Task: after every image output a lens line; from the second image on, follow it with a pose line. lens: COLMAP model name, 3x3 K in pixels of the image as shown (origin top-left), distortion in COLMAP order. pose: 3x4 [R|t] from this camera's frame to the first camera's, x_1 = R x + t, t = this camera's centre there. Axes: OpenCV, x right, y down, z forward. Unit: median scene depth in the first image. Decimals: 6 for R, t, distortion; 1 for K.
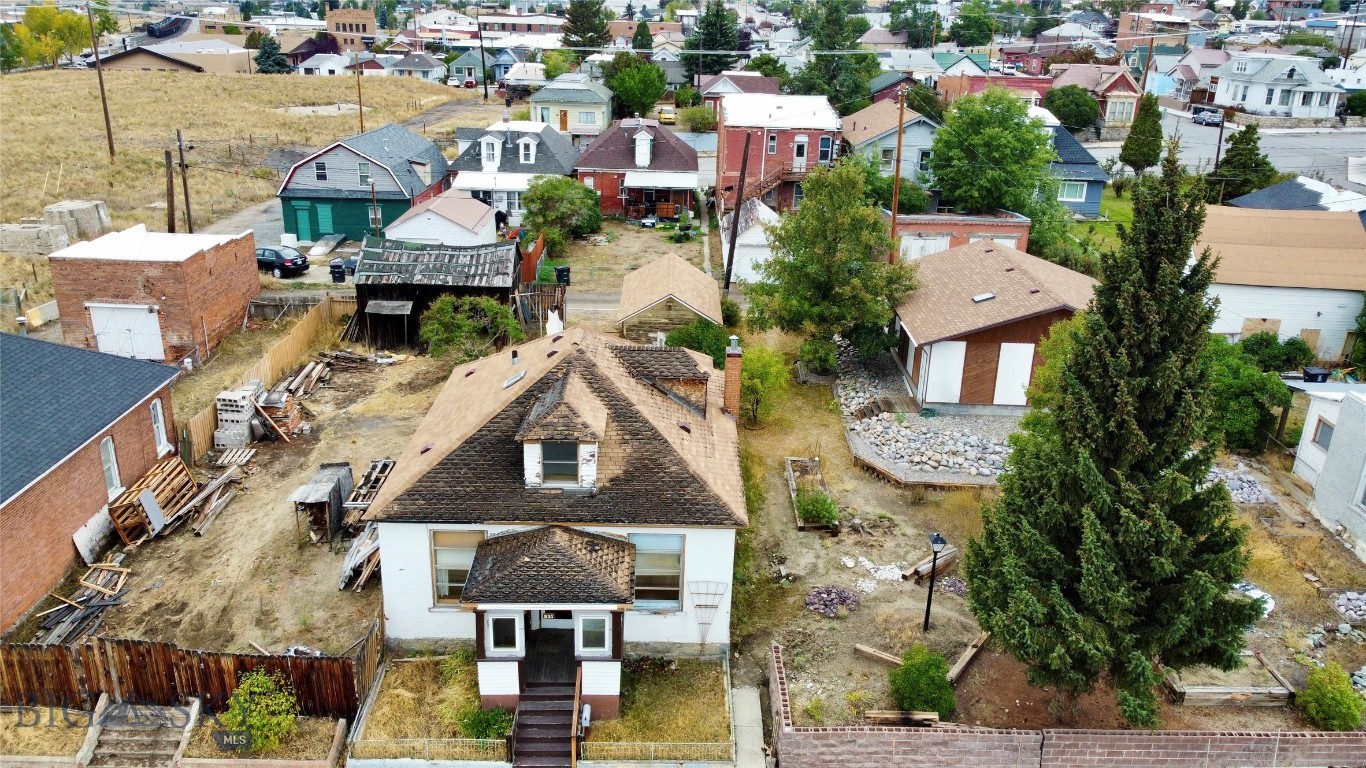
lens RADIAL K [[1037.4, 0, 674.7], [0, 1037.4, 382.3], [0, 0, 1]] dist [0.000489, -0.004815]
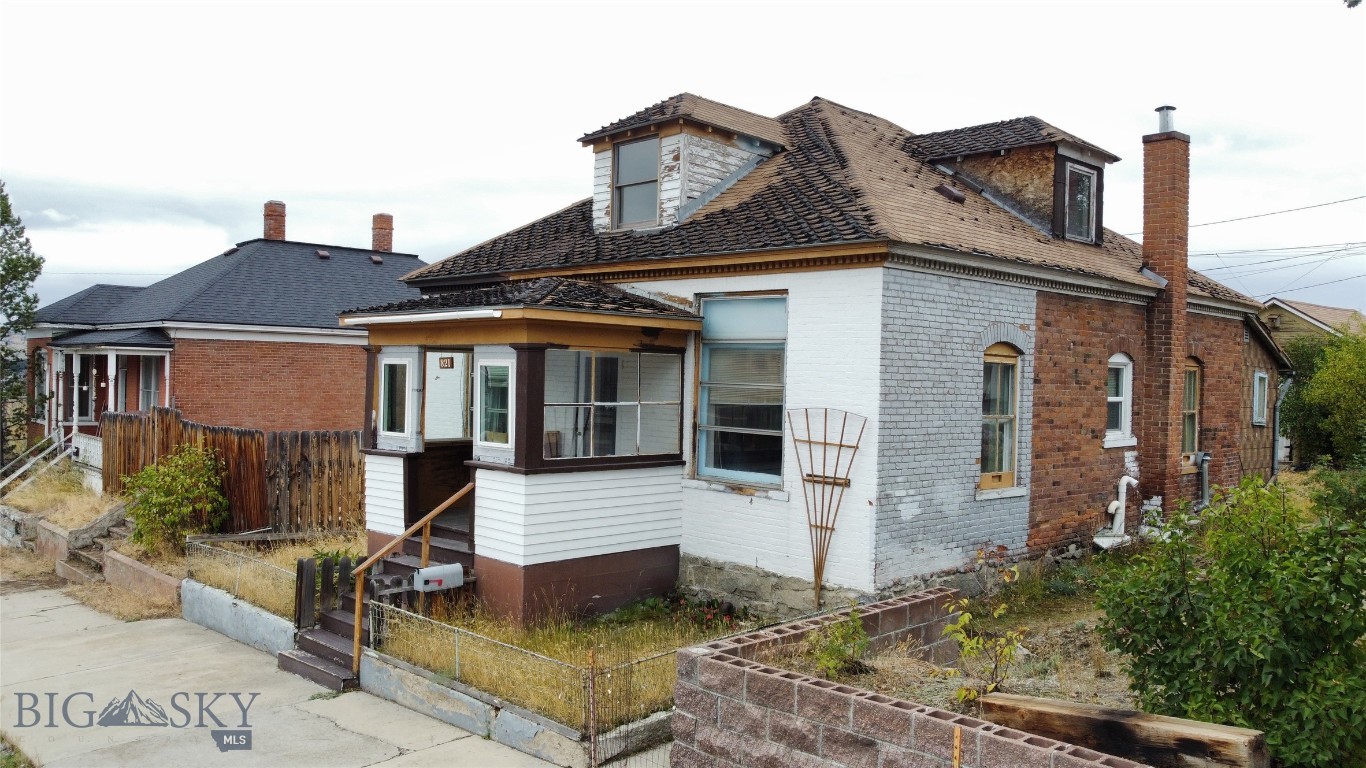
lens RADIAL K [[1037.4, 0, 674.7], [0, 1037.4, 382.3], [0, 0, 1]] dist [0.000489, -0.004815]
pose [[0.690340, -0.006557, -0.723455, 0.286417], [-0.255421, 0.933360, -0.252189, 0.296454], [0.676898, 0.358882, 0.642661, 0.670027]]
